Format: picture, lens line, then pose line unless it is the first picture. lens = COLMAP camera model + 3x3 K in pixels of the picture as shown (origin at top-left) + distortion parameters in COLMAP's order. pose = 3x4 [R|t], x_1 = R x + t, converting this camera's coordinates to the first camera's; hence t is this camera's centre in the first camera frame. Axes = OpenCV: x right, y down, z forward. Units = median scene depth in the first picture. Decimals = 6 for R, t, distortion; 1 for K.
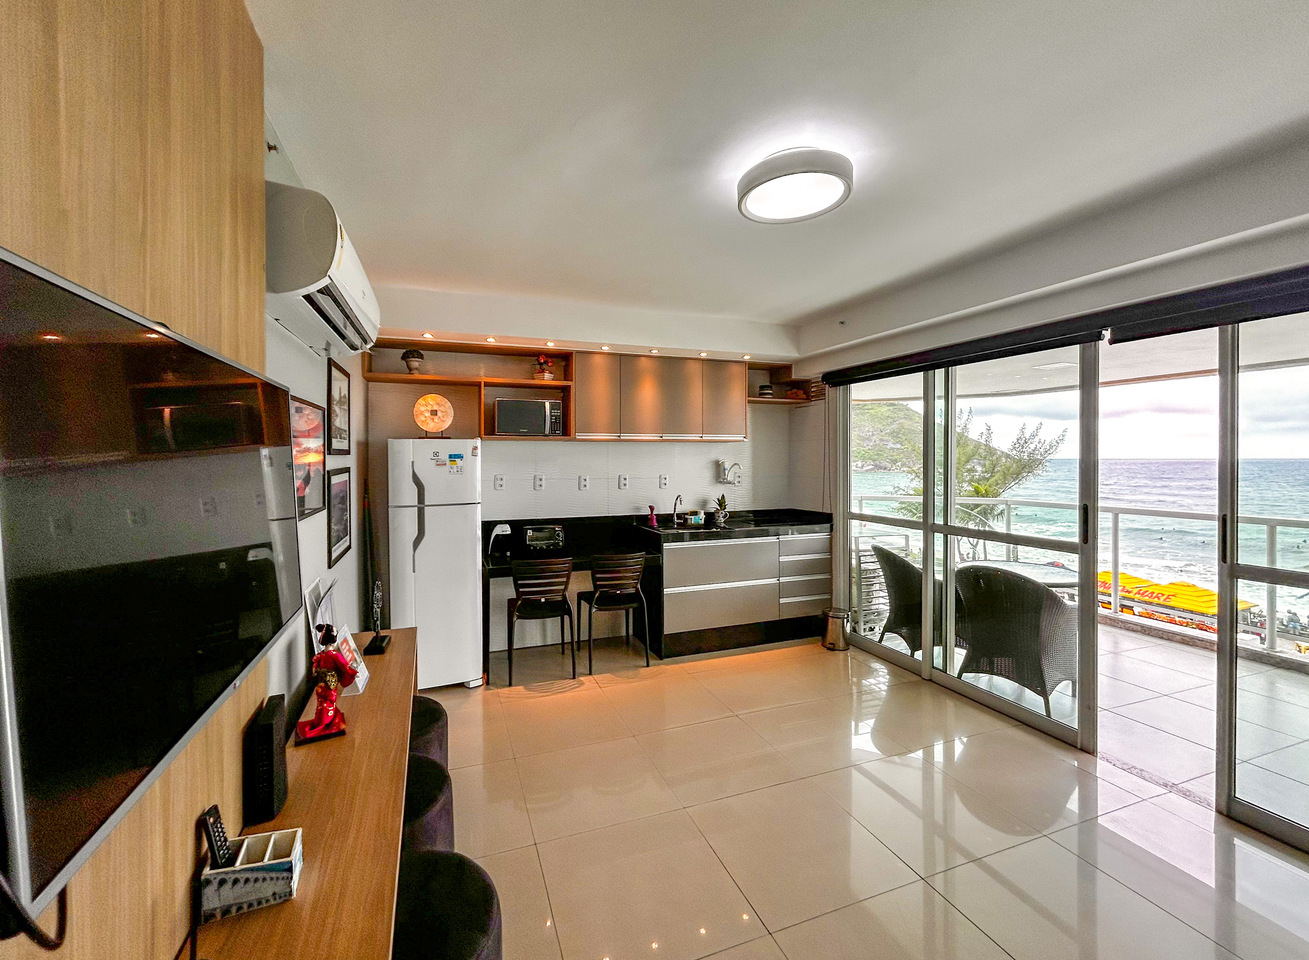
lens RADIAL K [[537.0, 0, 632.3], [0, 537.0, 460.4], [0, 0, 1]] dist [-0.000273, 0.000324]
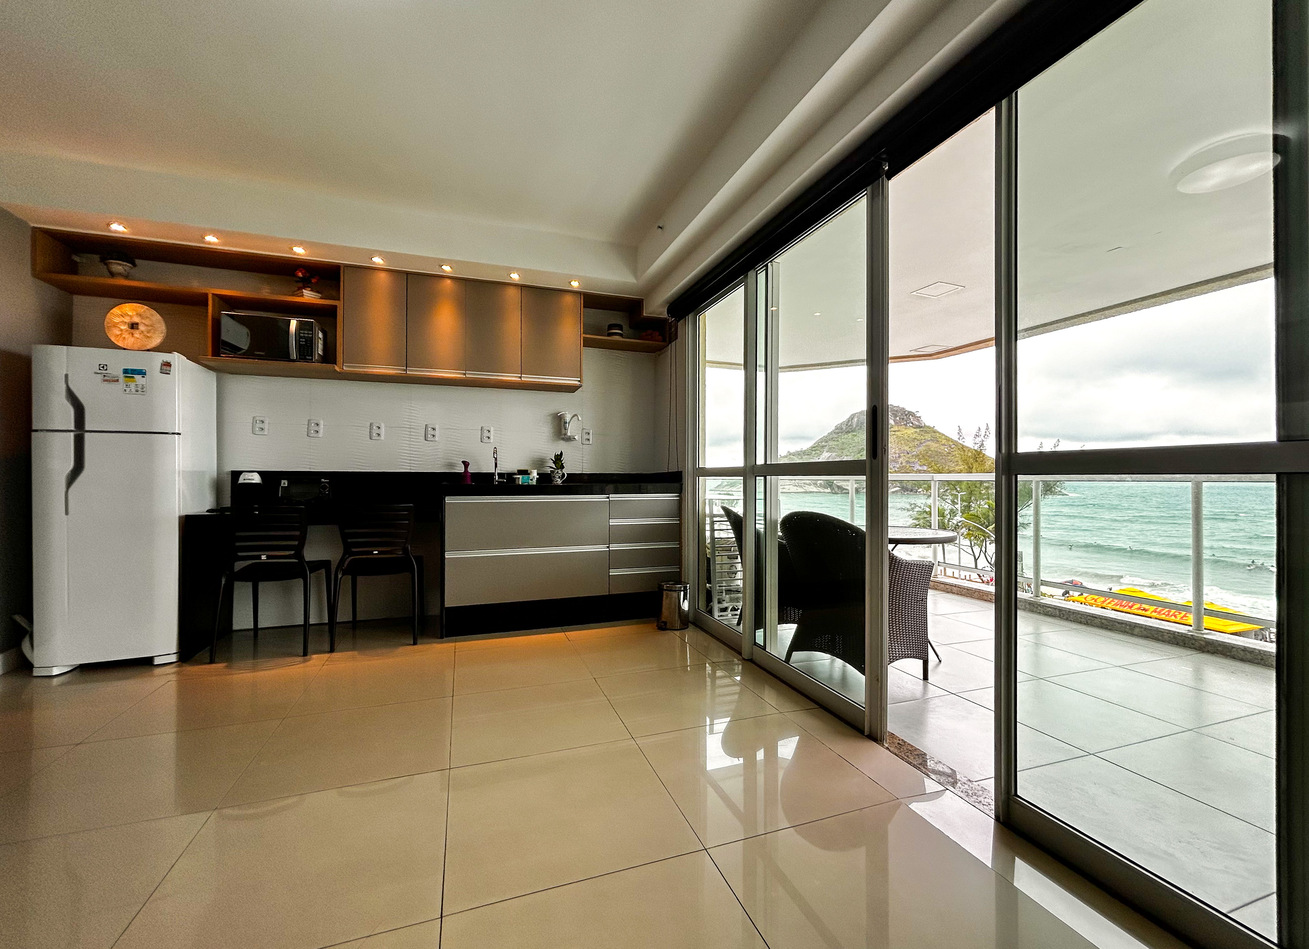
lens RADIAL K [[535.5, 0, 664.9], [0, 535.5, 477.2], [0, 0, 1]] dist [0.000289, 0.000724]
pose [[0.999993, 0.002324, 0.002919, 0.372398], [-0.002293, 0.999940, -0.010726, 0.127200], [-0.002944, 0.010719, 0.999938, 0.173381]]
